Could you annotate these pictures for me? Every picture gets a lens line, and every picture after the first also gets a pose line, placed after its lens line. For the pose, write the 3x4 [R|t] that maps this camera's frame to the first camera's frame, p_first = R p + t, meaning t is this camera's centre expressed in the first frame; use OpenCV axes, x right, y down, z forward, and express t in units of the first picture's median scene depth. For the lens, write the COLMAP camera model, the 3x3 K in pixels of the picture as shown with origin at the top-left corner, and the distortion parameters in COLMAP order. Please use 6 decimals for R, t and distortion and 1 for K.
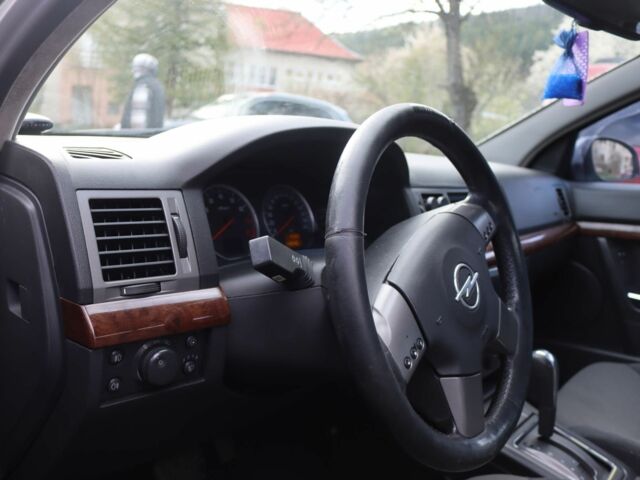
lens RADIAL K [[553.5, 0, 320.0], [0, 553.5, 240.0], [0, 0, 1]] dist [-0.188642, 0.199171]
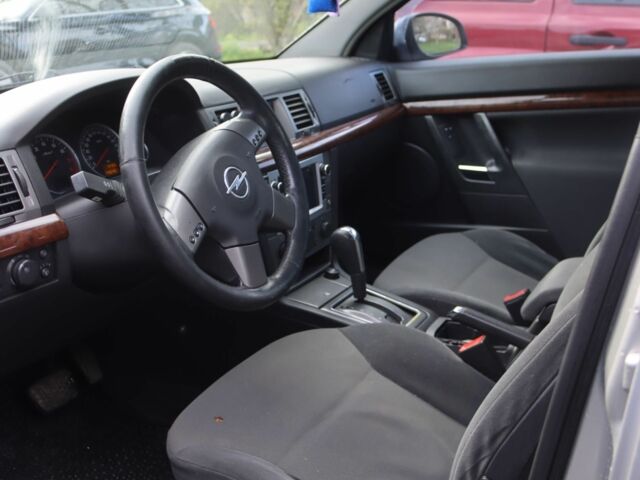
lens RADIAL K [[737.2, 0, 320.0], [0, 737.2, 240.0], [0, 0, 1]] dist [-0.129297, 0.012133]
pose [[0.971326, -0.175308, 0.160604, 0.153715], [0.152980, 0.977937, 0.142252, -0.006029], [-0.181998, -0.113604, 0.976714, -0.892785]]
